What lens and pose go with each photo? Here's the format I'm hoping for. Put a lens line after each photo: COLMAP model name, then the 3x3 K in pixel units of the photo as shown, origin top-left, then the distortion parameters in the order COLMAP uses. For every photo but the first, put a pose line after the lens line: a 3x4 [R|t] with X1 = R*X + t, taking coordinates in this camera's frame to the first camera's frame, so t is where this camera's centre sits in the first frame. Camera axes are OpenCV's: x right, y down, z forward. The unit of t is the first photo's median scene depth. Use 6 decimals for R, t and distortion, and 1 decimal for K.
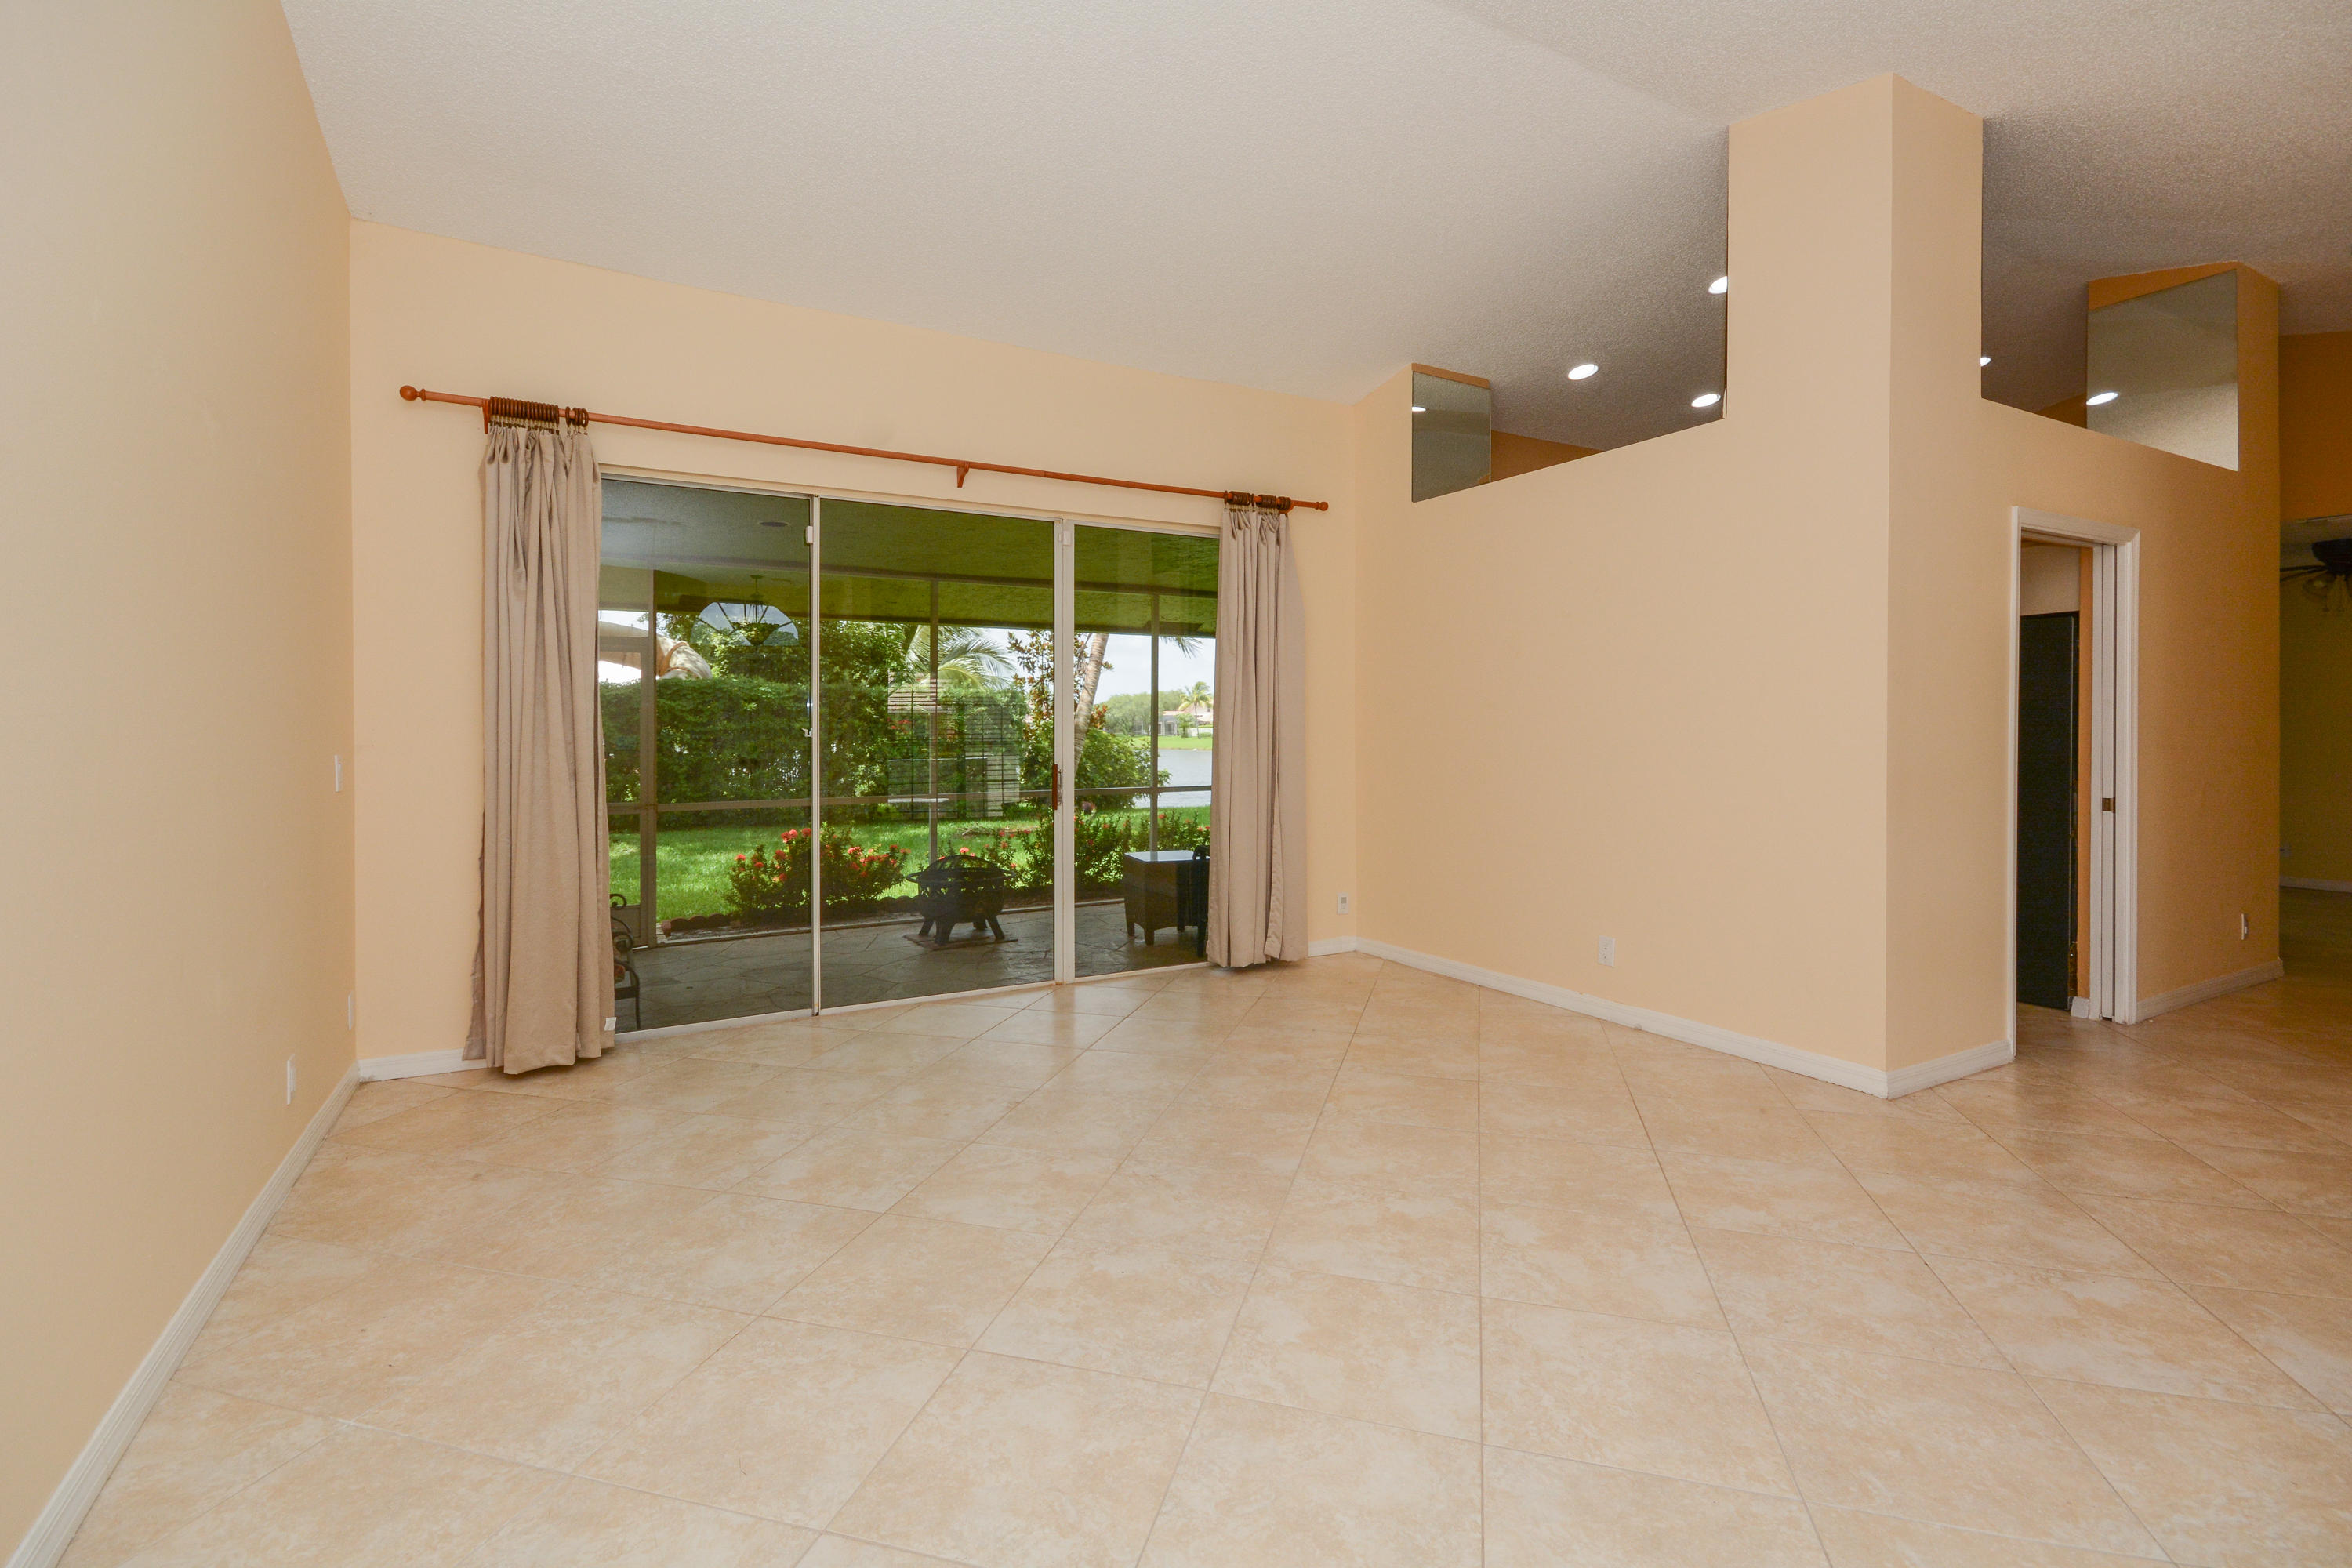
lens RADIAL K [[1040.2, 0, 1162.4], [0, 1040.2, 729.8], [0, 0, 1]] dist [0.008047, -0.000159]
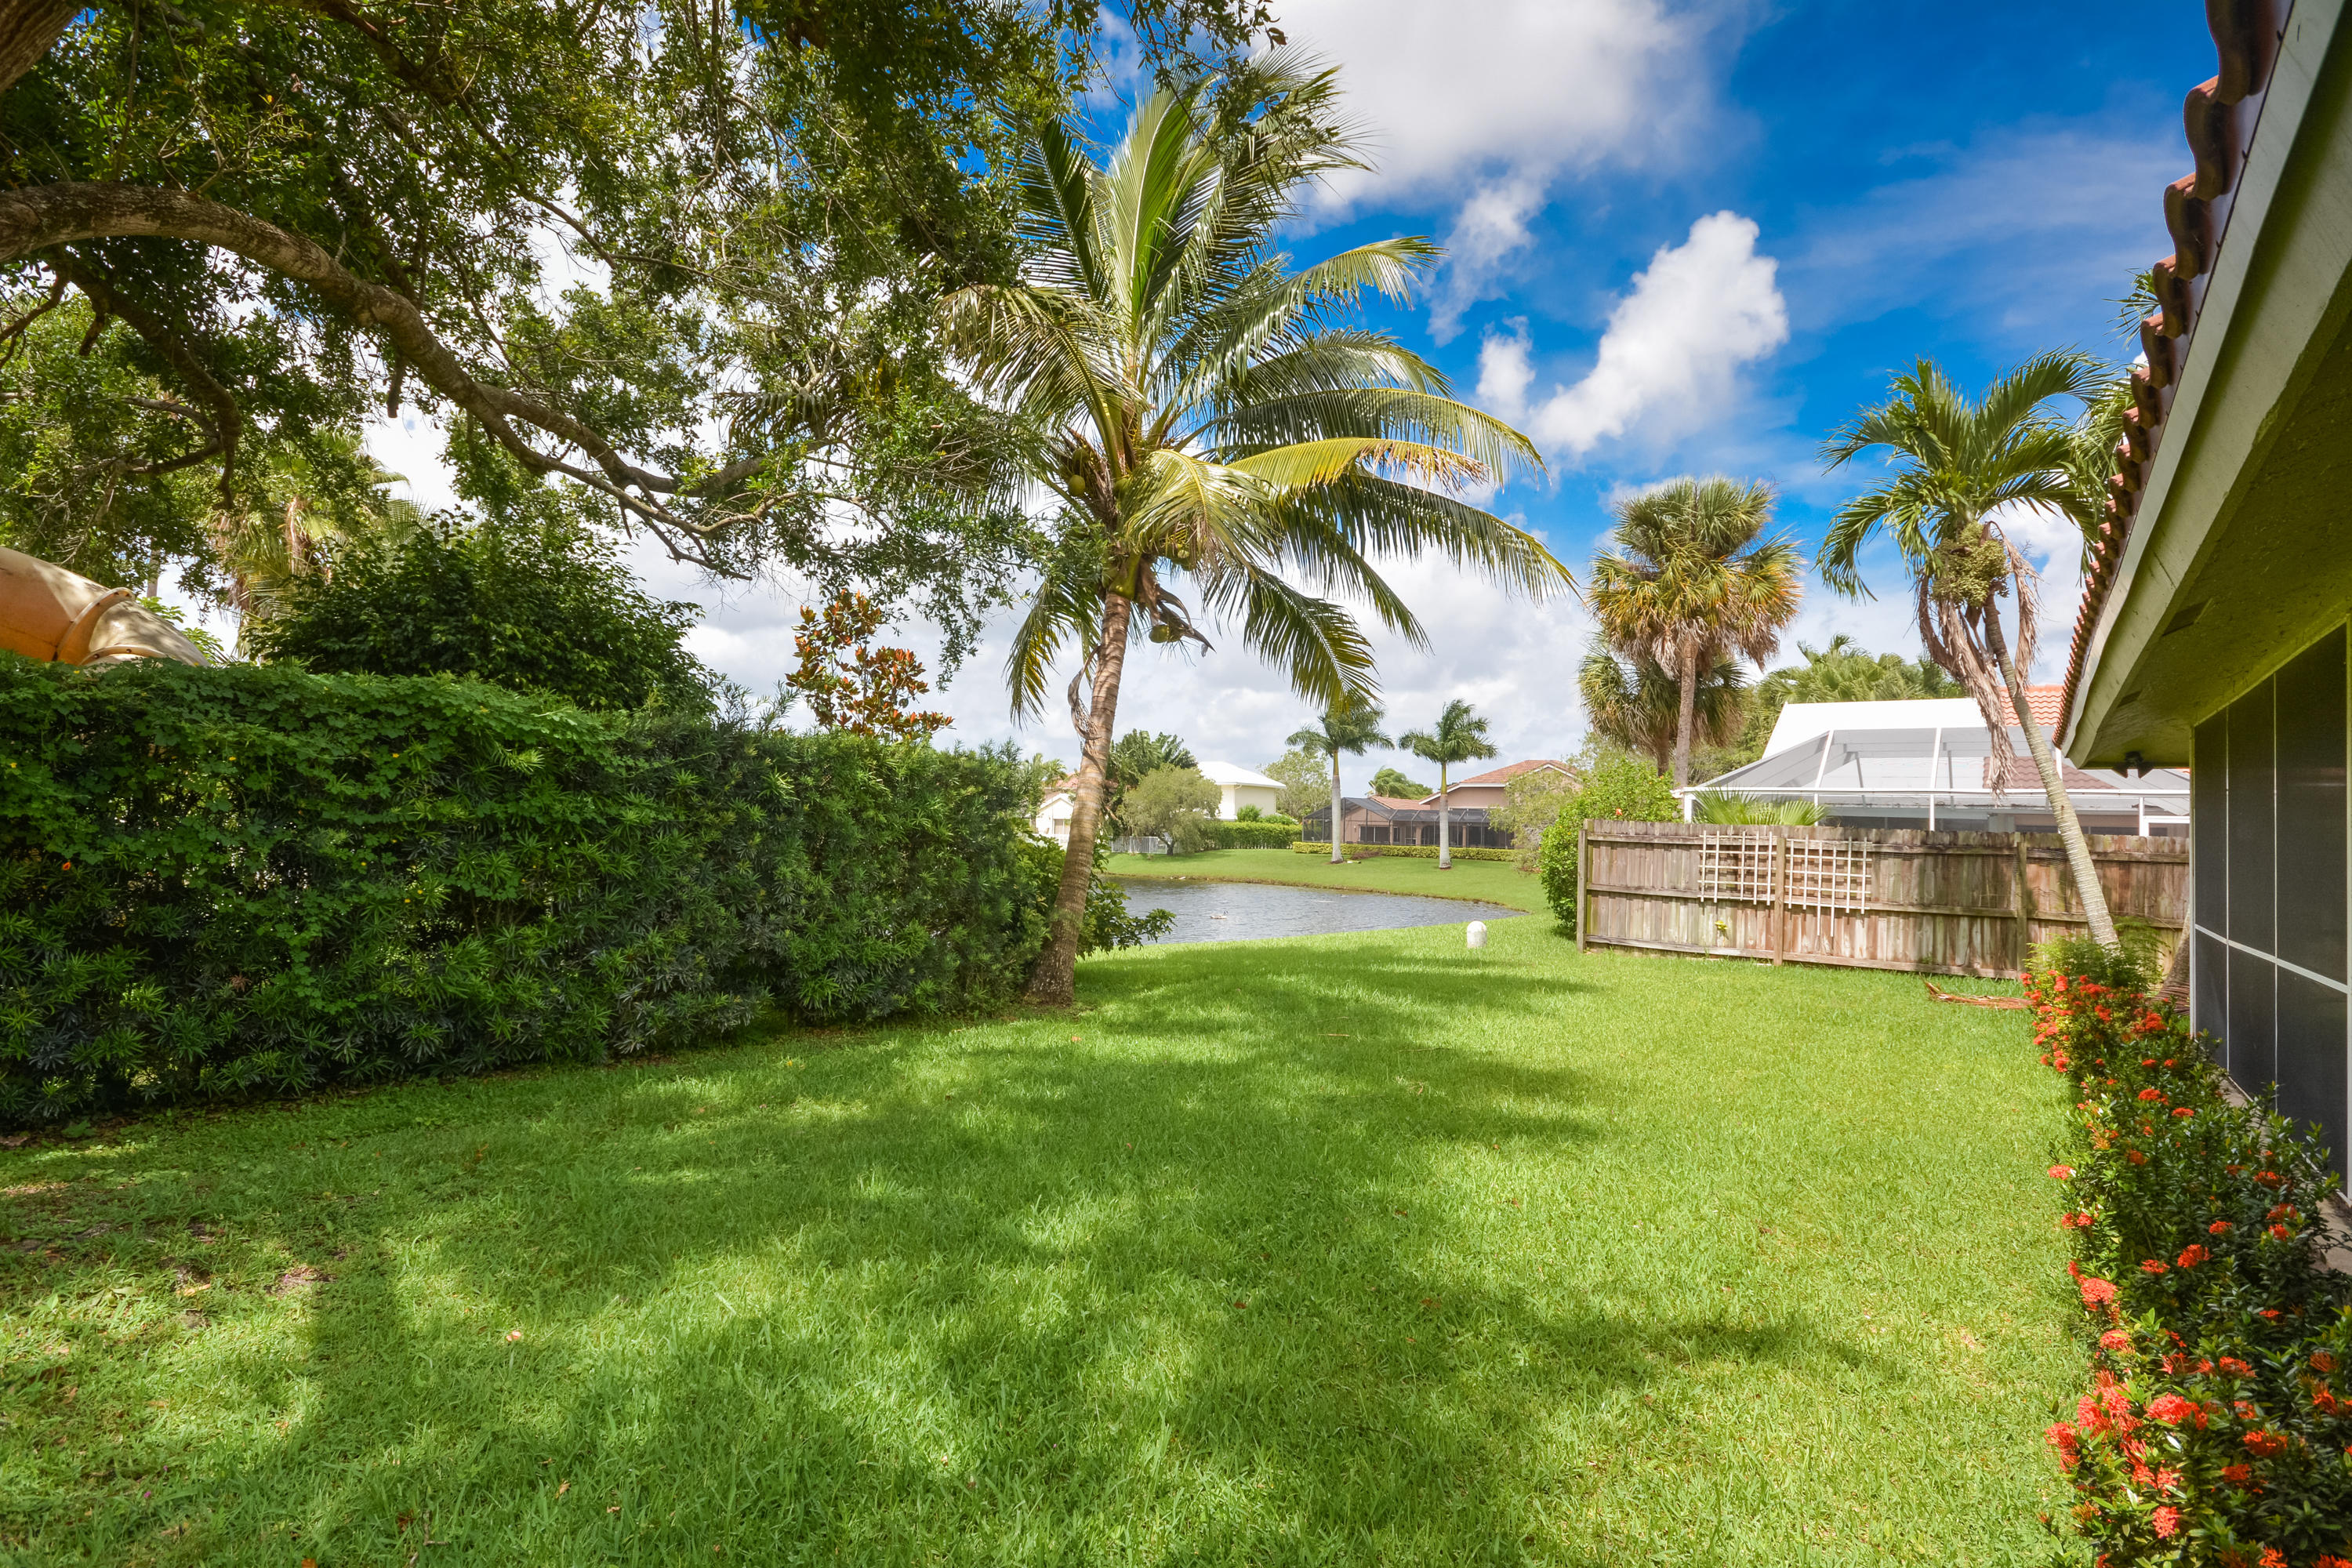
lens RADIAL K [[1183.0, 0, 1124.3], [0, 1183.0, 792.9], [0, 0, 1]] dist [0.026481, 0.001687]
pose [[0.906454, 0.037786, 0.420610, -0.362290], [-0.027142, 0.999143, -0.031265, -0.003261], [-0.421431, 0.016925, 0.906703, 0.500489]]
